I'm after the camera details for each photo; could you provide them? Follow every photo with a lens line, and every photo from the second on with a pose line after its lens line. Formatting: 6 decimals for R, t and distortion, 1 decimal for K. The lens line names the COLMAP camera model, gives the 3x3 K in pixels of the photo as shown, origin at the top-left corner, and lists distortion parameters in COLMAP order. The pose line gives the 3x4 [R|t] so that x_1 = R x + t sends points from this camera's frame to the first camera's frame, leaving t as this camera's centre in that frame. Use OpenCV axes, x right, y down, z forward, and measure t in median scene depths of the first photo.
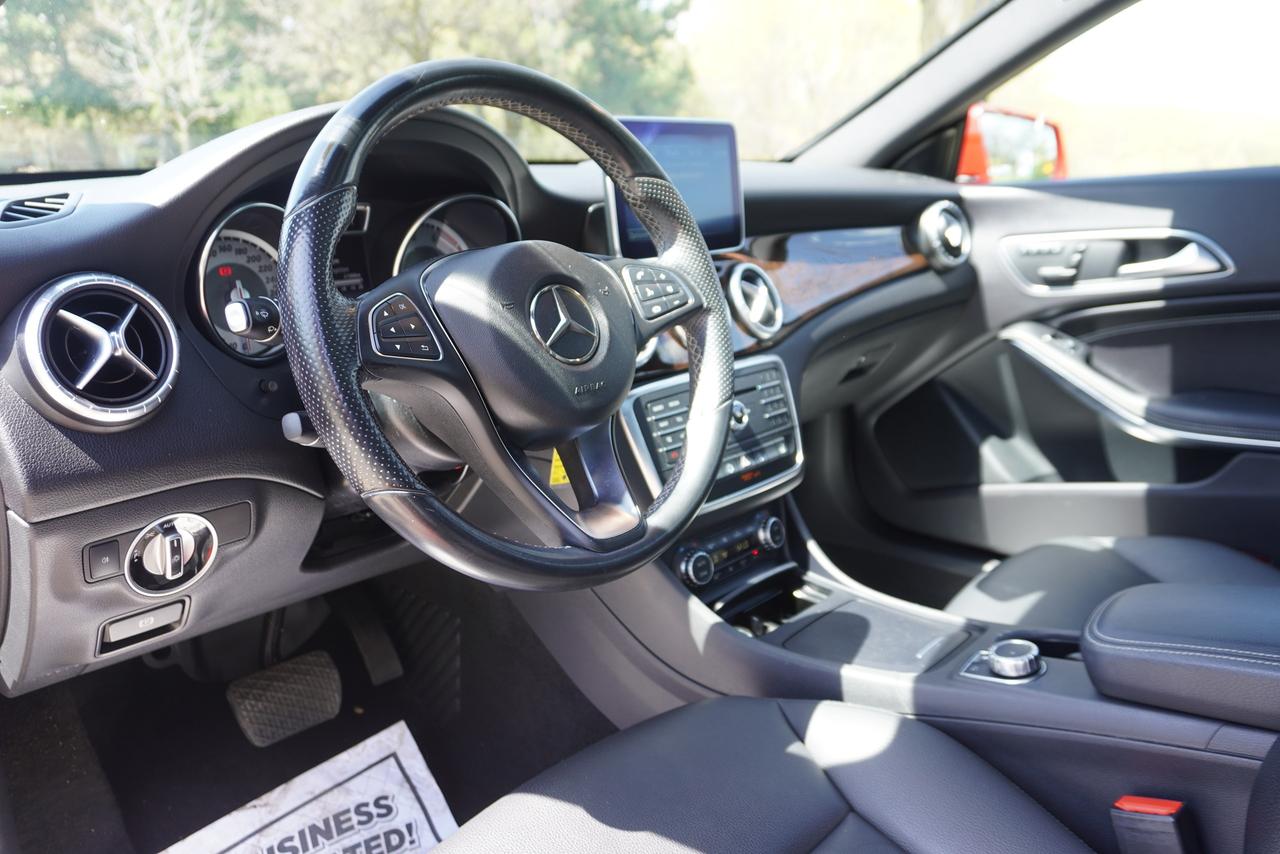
lens RADIAL K [[995.2, 0, 633.6], [0, 995.2, 424.8], [0, 0, 1]] dist [-0.013547, -0.001920]
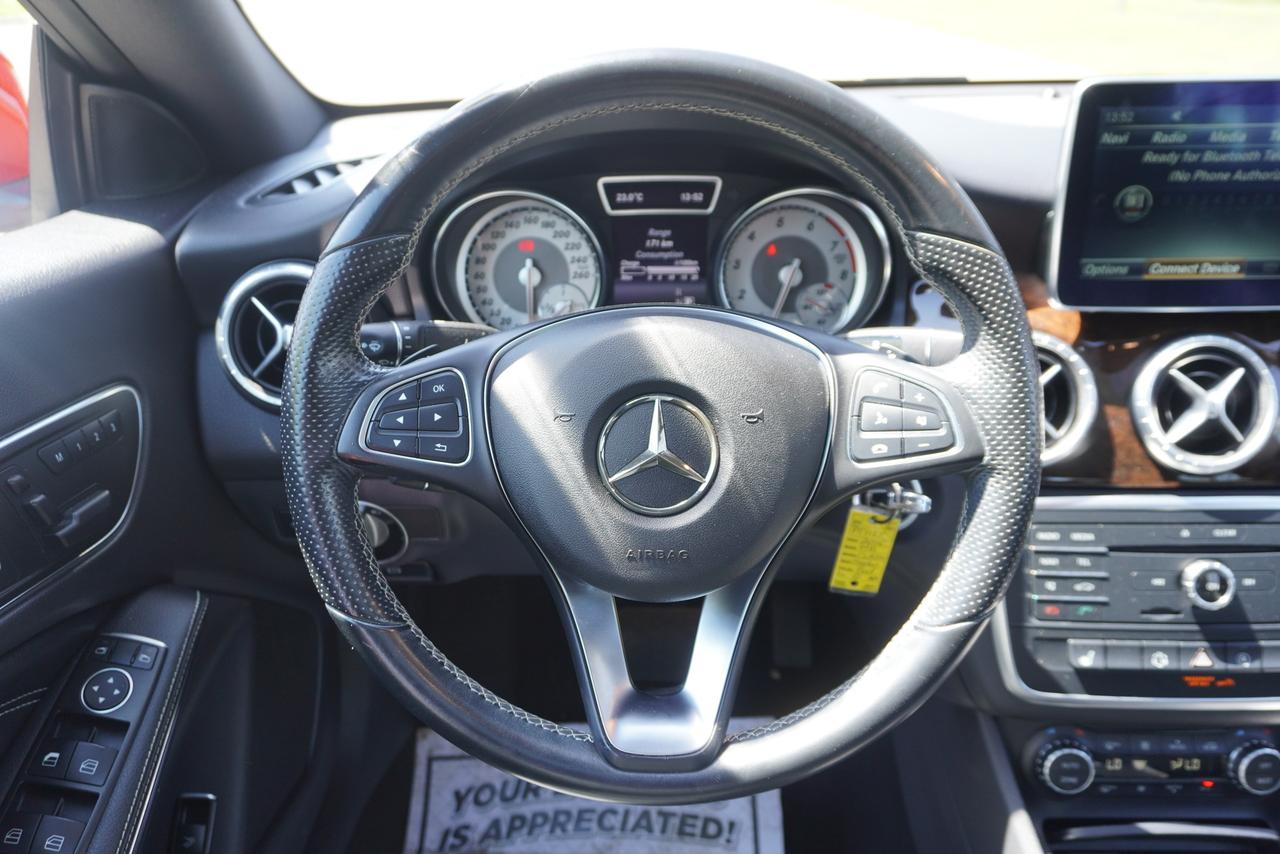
lens RADIAL K [[995.2, 0, 633.6], [0, 995.2, 424.8], [0, 0, 1]] dist [-0.013547, -0.001920]
pose [[0.662046, 0.314782, -0.680153, 0.196003], [-0.186438, 0.948163, 0.257345, -0.150356], [0.725904, -0.043568, 0.686415, 0.258797]]
